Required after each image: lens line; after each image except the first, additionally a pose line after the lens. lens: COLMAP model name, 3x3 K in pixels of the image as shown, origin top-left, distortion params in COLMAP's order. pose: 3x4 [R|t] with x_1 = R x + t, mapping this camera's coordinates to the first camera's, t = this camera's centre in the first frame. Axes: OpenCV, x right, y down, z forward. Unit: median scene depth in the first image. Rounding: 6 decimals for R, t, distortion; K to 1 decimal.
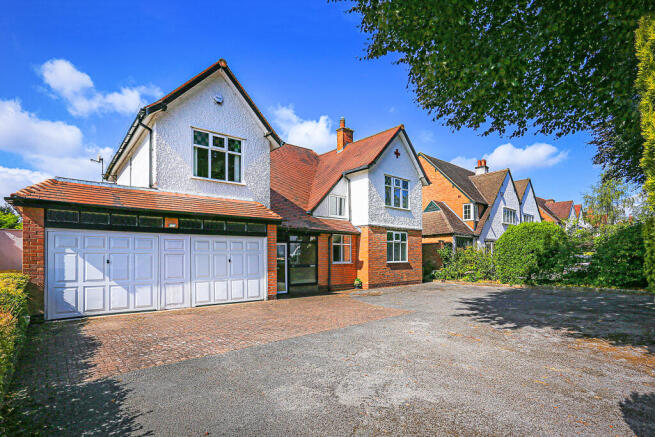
lens RADIAL K [[333.5, 0, 323.9], [0, 333.5, 252.5], [0, 0, 1]] dist [-0.023325, 0.010885]
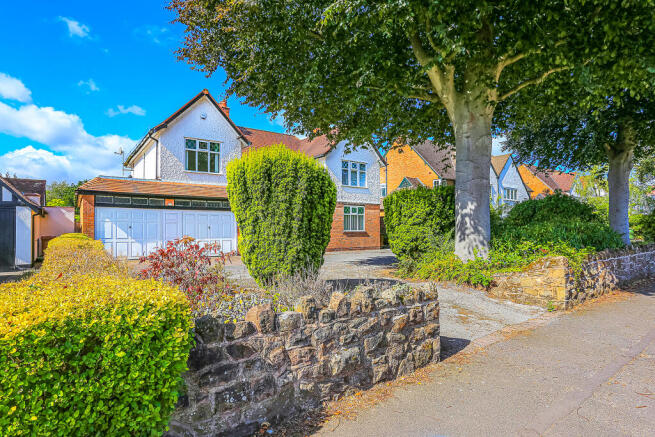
lens RADIAL K [[378.0, 0, 327.6], [0, 378.0, 219.3], [0, 0, 1]] dist [-0.005528, 0.000330]
pose [[0.997323, -0.003452, -0.073036, 0.335620], [0.001925, 0.999778, -0.020966, 0.022438], [0.073092, 0.020769, 0.997109, -0.579814]]
